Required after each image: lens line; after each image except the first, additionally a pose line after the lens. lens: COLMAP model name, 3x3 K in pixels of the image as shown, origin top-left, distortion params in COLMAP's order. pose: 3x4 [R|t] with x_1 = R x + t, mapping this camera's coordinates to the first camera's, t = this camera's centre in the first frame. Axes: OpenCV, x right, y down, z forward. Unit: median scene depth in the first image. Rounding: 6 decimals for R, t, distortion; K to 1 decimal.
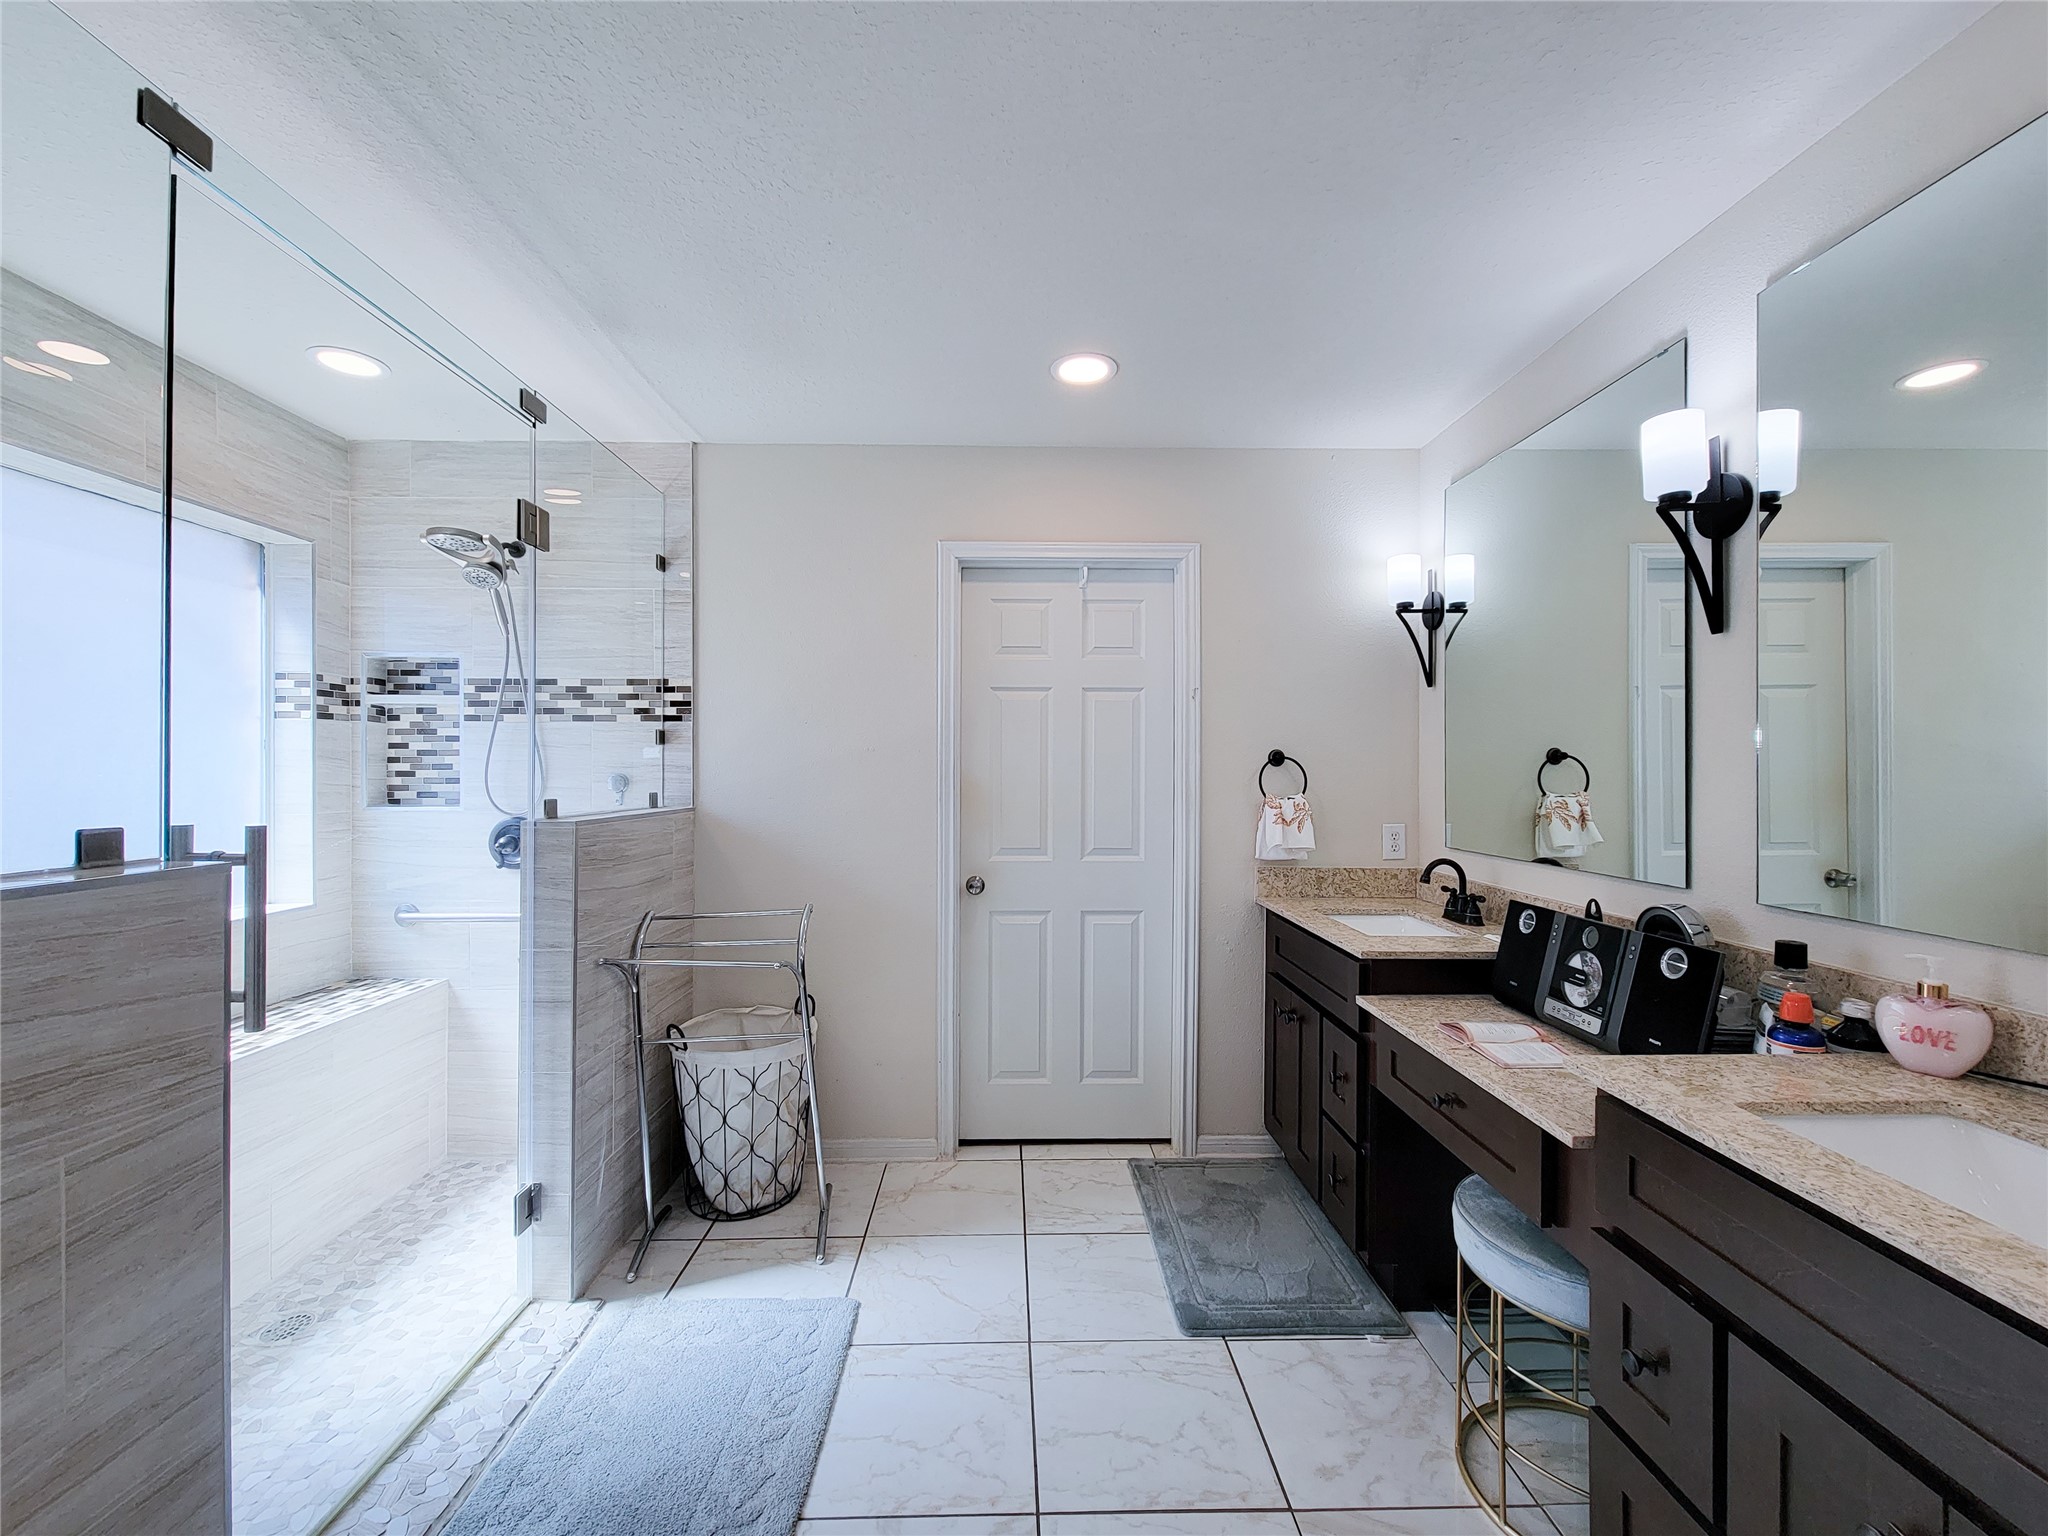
lens RADIAL K [[841.9, 0, 1019.2], [0, 841.9, 753.9], [0, 0, 1]] dist [0.001325, -0.000048]
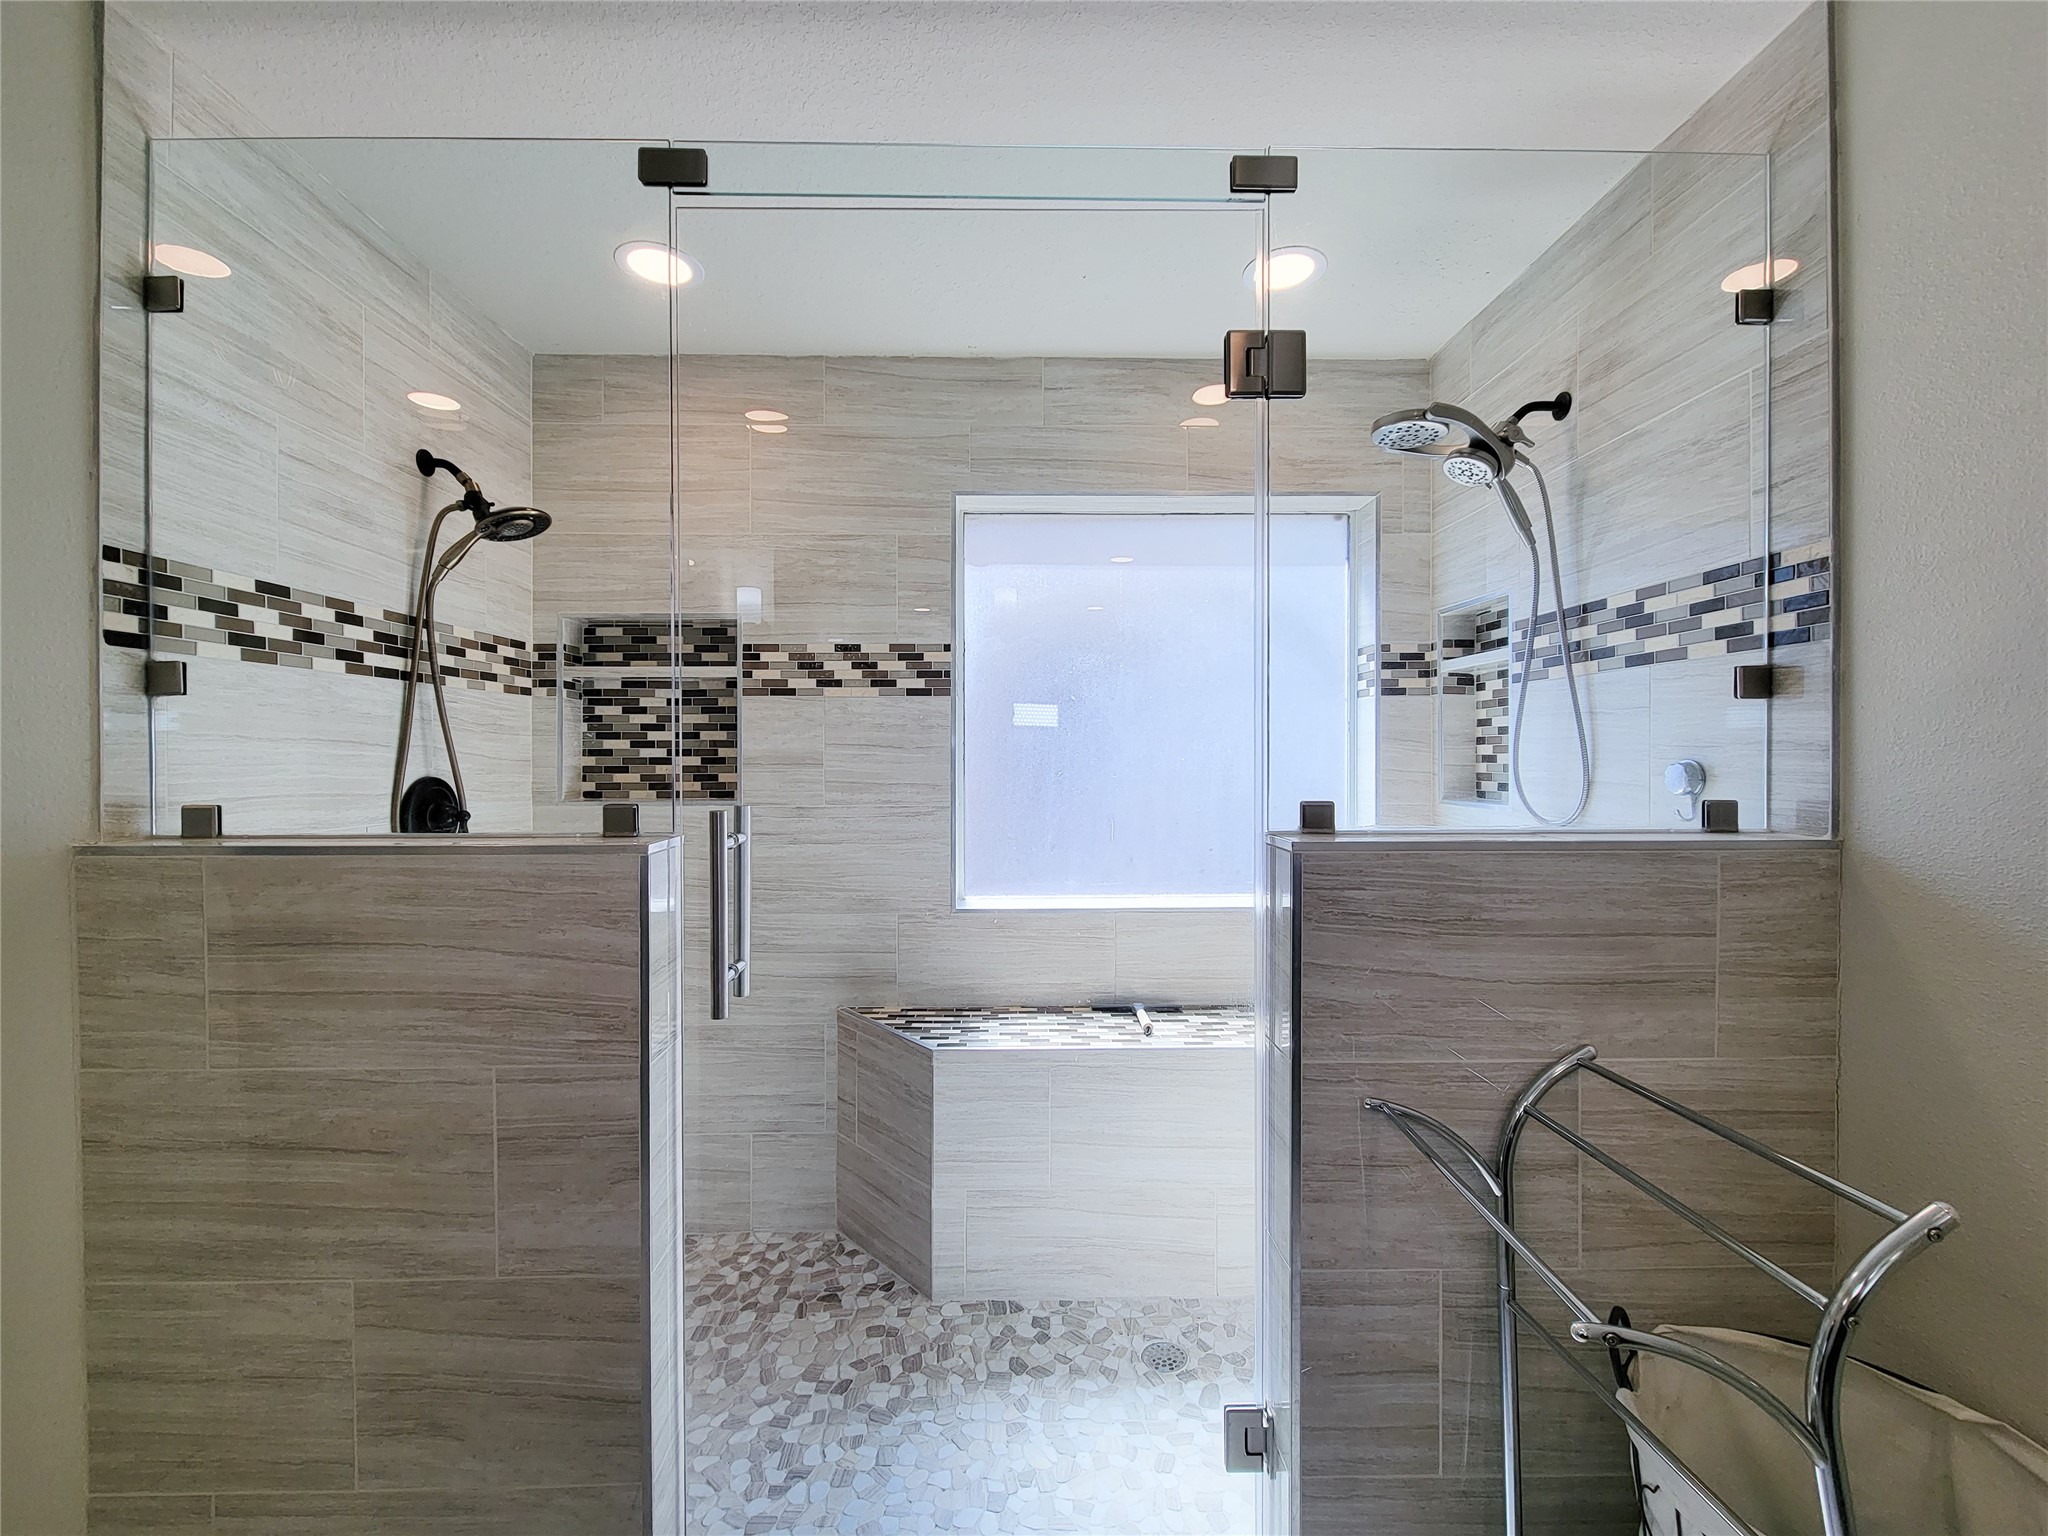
lens RADIAL K [[841.9, 0, 1019.2], [0, 841.9, 753.9], [0, 0, 1]] dist [0.001325, -0.000048]
pose [[0.004680, -0.001961, -0.999987, 0.036745], [0.021117, 0.999775, -0.001862, 0.012018], [0.999766, -0.021108, 0.004720, 0.585835]]
